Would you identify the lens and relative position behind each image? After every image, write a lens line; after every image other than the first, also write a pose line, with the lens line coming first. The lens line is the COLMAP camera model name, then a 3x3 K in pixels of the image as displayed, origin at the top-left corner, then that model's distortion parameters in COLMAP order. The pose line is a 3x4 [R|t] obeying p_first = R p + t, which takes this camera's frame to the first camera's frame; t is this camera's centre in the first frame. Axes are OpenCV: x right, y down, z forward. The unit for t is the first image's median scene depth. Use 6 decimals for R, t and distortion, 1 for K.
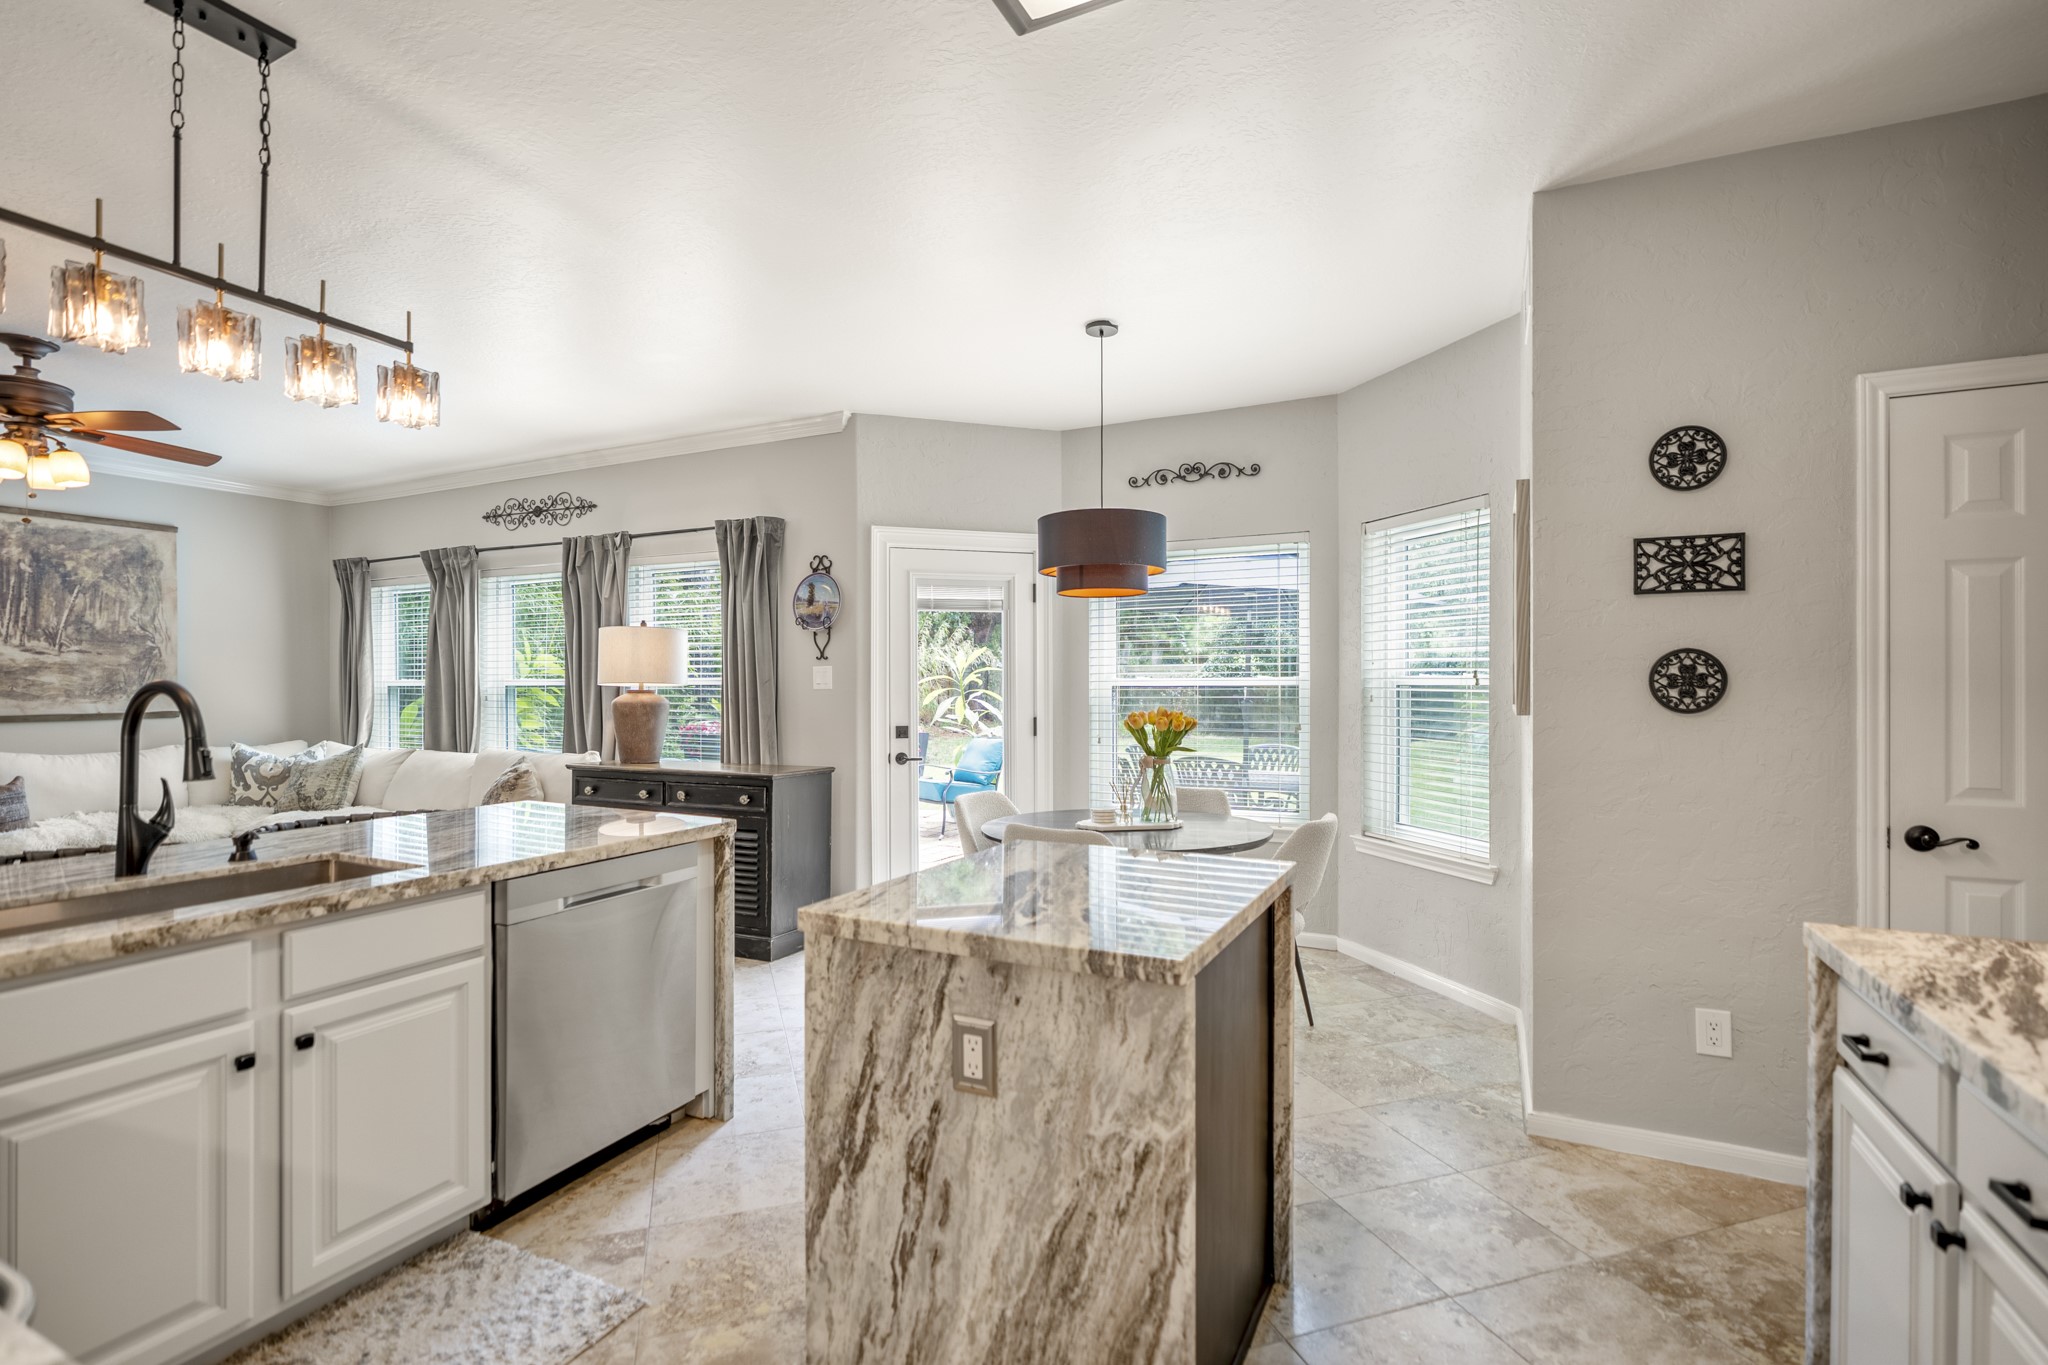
lens RADIAL K [[948.6, 0, 1023.2], [0, 948.6, 679.1], [0, 0, 1]] dist [-0.003702, 0.000436]
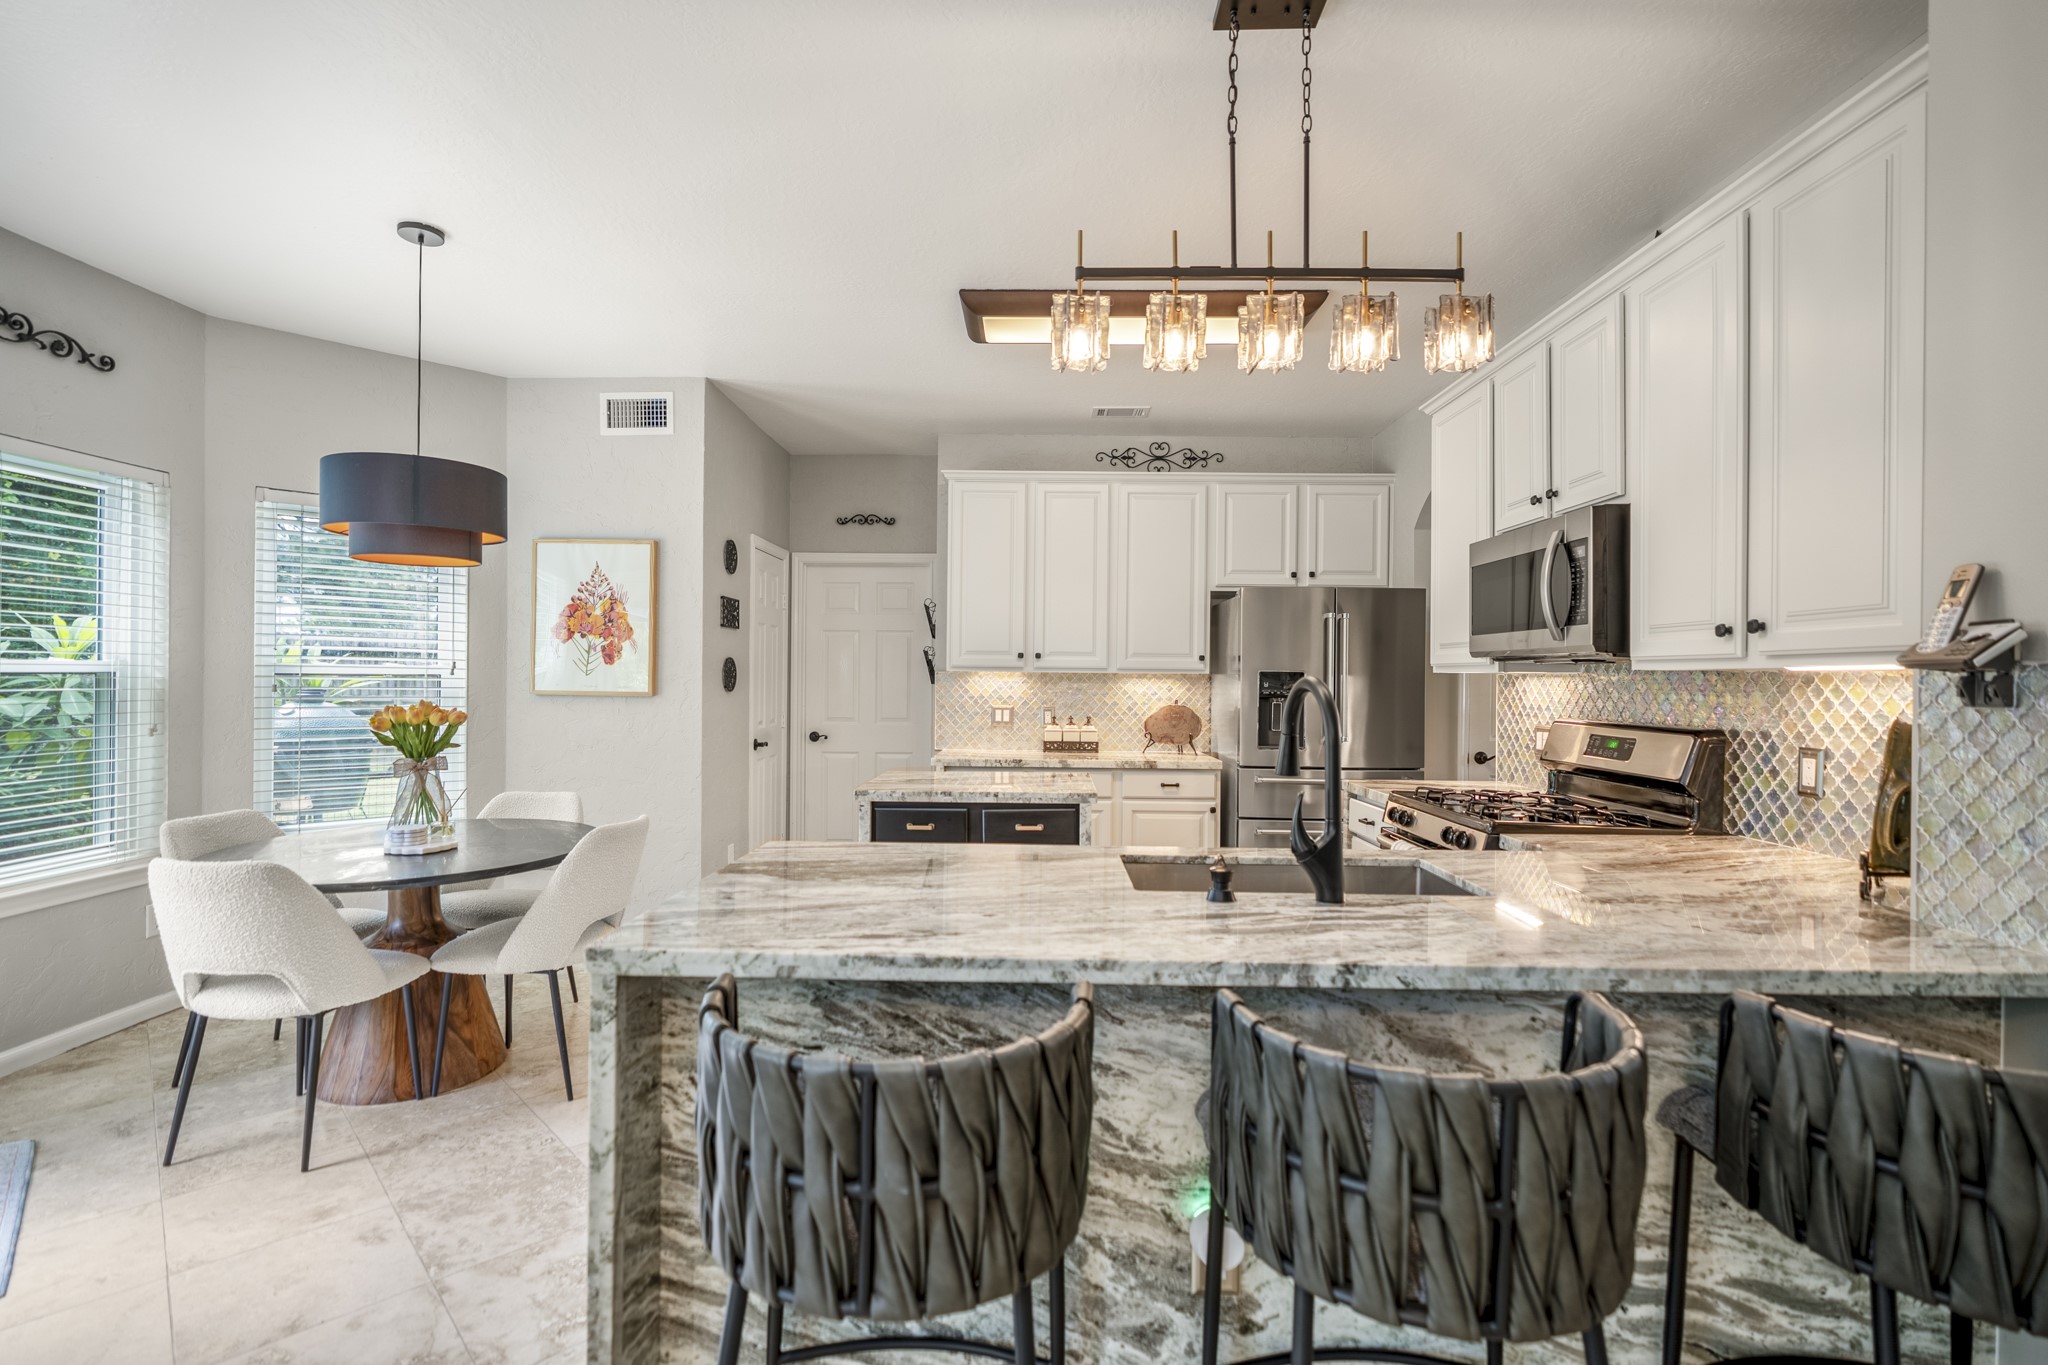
lens RADIAL K [[948.6, 0, 1023.2], [0, 948.6, 679.1], [0, 0, 1]] dist [-0.003702, 0.000436]
pose [[-0.427142, -0.002933, 0.904180, -0.586524], [-0.014713, 0.999885, -0.003707, 0.003790], [-0.904065, -0.014887, -0.427136, 0.591499]]
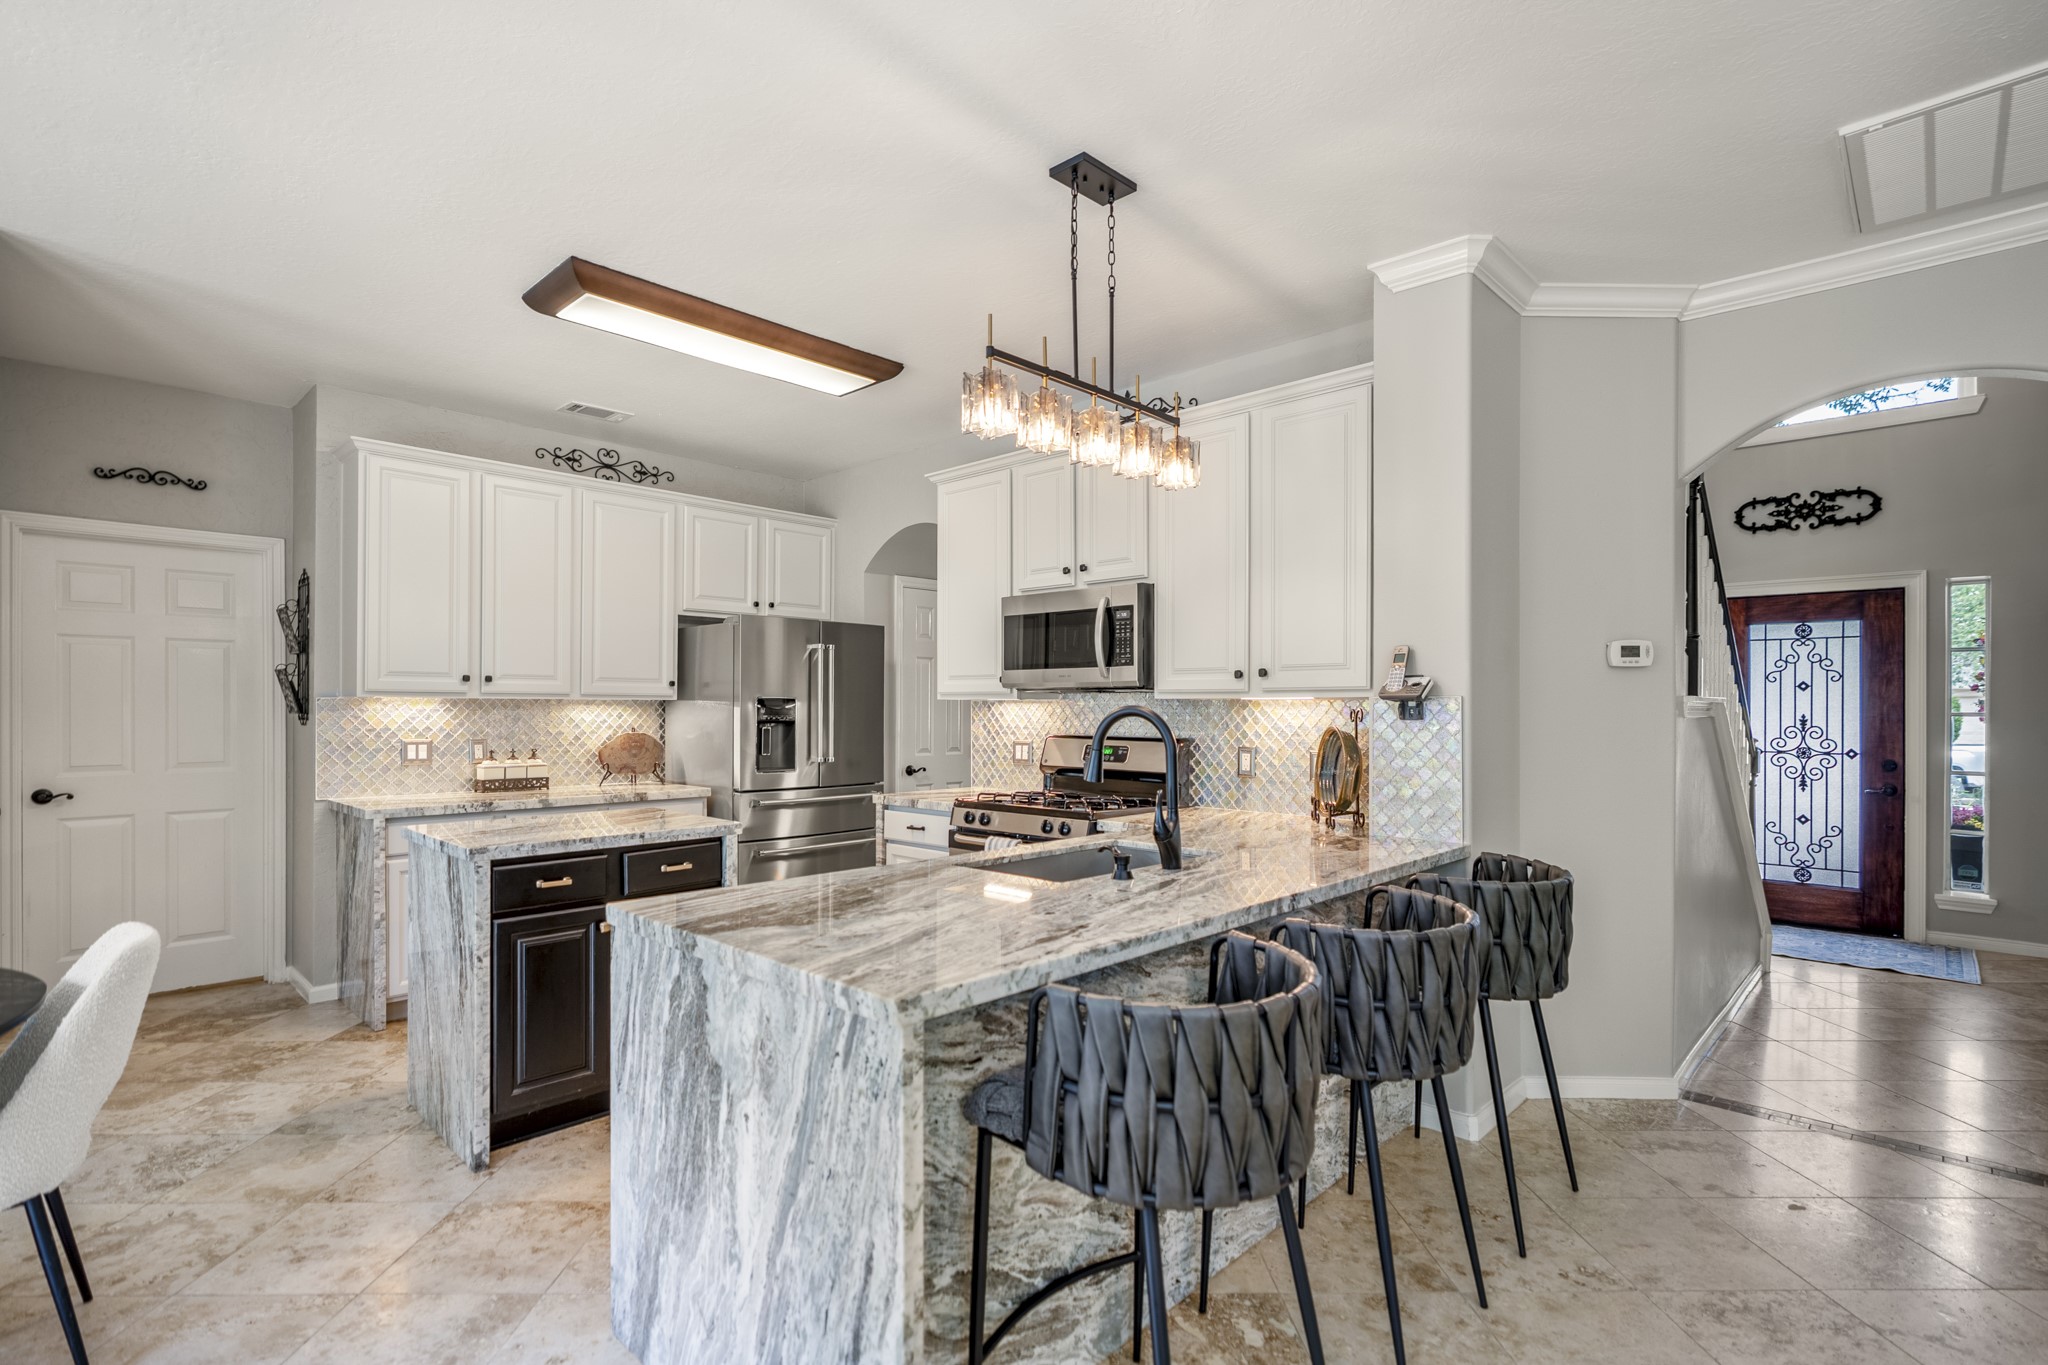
lens RADIAL K [[965.0, 0, 1021.0], [0, 965.0, 706.8], [0, 0, 1]] dist [-0.002624, 0.000135]
pose [[-0.952423, -0.001678, 0.304773, -0.413191], [-0.004030, 0.999967, -0.007088, 0.004311], [-0.304751, -0.007979, -0.952399, 0.807649]]
